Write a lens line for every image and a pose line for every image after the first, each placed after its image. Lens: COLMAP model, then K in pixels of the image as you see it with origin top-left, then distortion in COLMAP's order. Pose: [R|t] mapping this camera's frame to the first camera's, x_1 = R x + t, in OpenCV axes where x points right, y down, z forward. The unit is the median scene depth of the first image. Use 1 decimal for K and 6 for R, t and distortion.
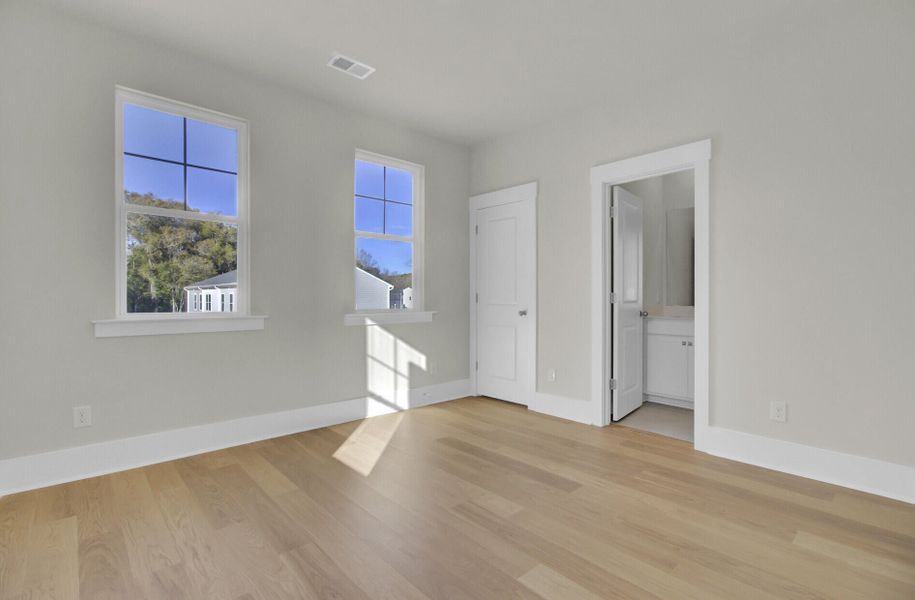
lens RADIAL K [[419.7, 0, 457.5], [0, 419.7, 300.0], [0, 0, 1]] dist [-0.002942, -0.000517]
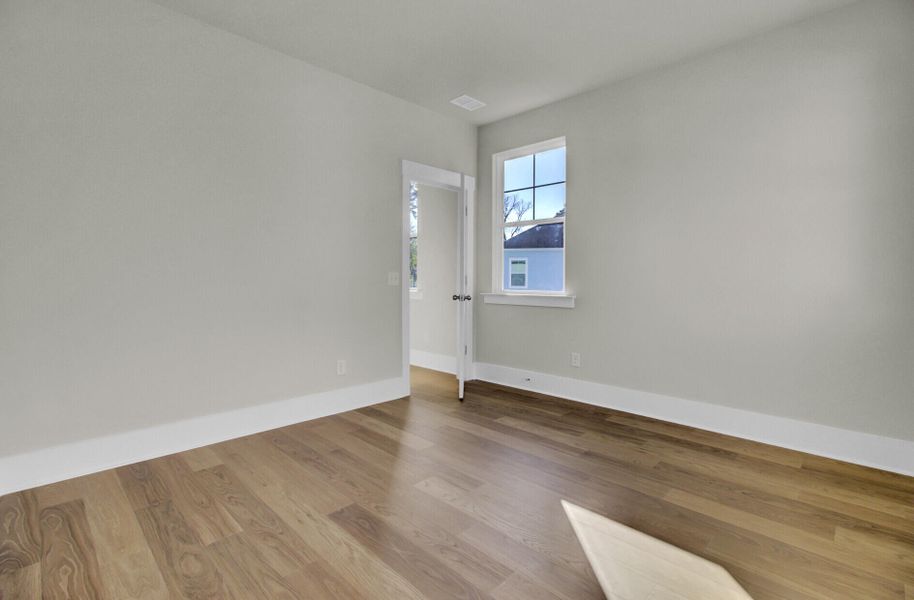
lens RADIAL K [[419.2, 0, 457.0], [0, 419.2, 300.0], [0, 0, 1]] dist [-0.002942, -0.000517]
pose [[-0.998773, -0.002109, -0.049477, 0.103840], [-0.004911, 0.998385, 0.056594, -0.017299], [0.049278, 0.056767, -0.997171, 1.990125]]
